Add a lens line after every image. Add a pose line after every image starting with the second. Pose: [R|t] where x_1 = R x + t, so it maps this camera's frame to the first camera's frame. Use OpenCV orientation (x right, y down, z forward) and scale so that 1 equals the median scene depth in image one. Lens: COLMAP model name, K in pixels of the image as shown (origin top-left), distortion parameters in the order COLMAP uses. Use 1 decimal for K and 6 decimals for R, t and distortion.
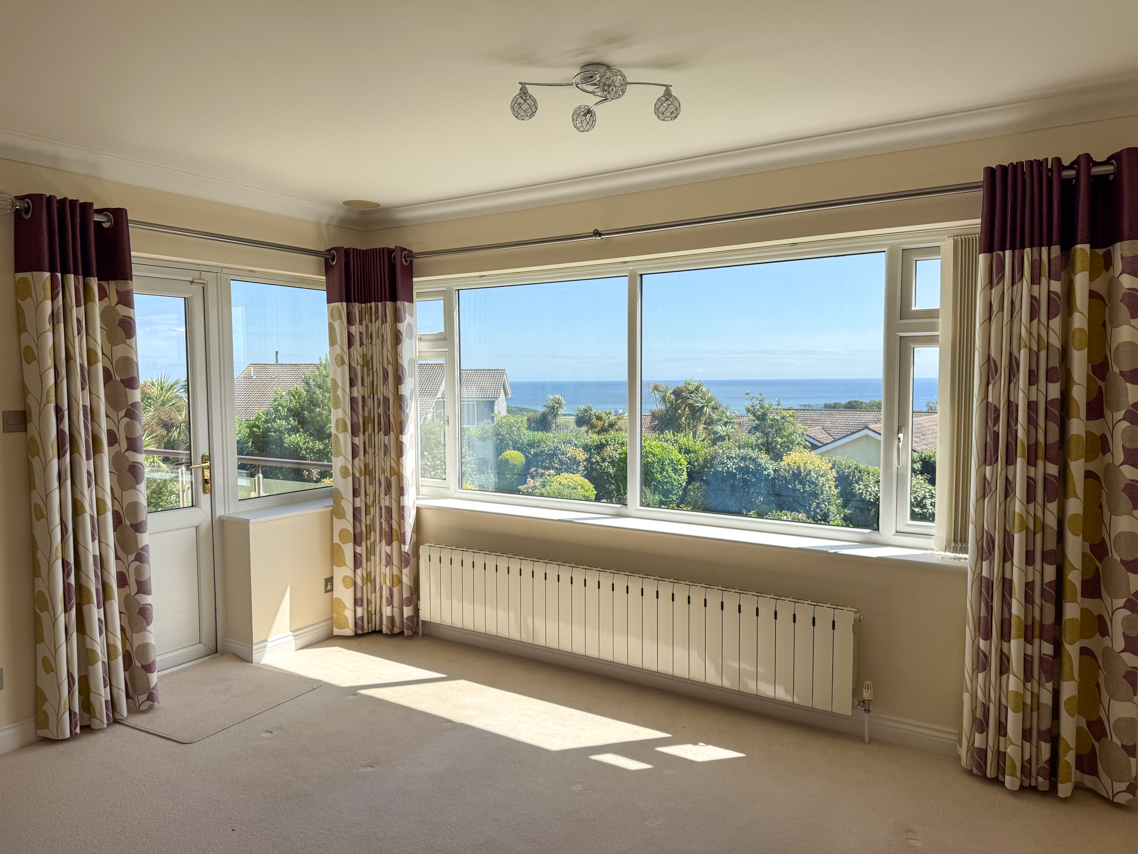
lens RADIAL K [[782.3, 0, 569.0], [0, 782.3, 427.0], [0, 0, 1]] dist [0.051797, -0.075310]
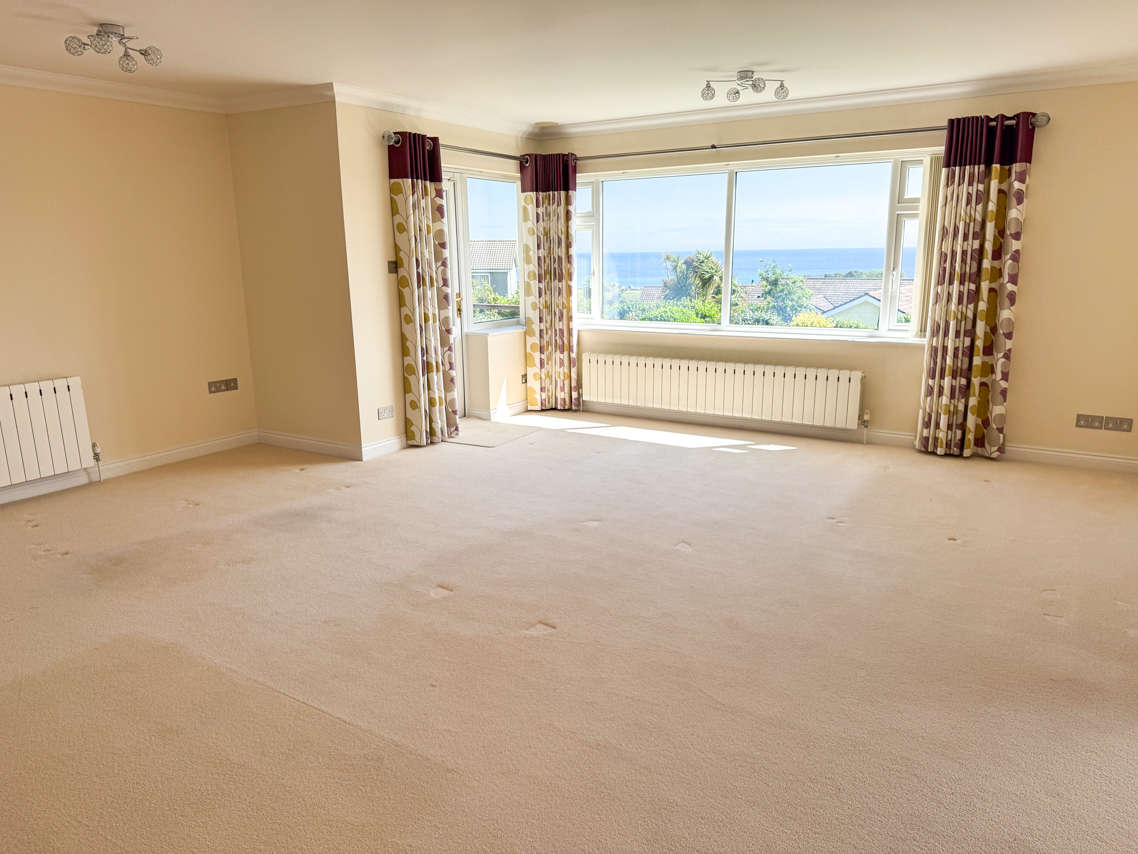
lens RADIAL K [[781.8, 0, 569.0], [0, 781.8, 427.0], [0, 0, 1]] dist [0.126837, -0.240519]
pose [[0.999958, -0.006364, 0.006544, -0.298695], [0.005253, 0.987476, 0.157679, 0.064601], [-0.007466, -0.157638, 0.987469, -0.749024]]
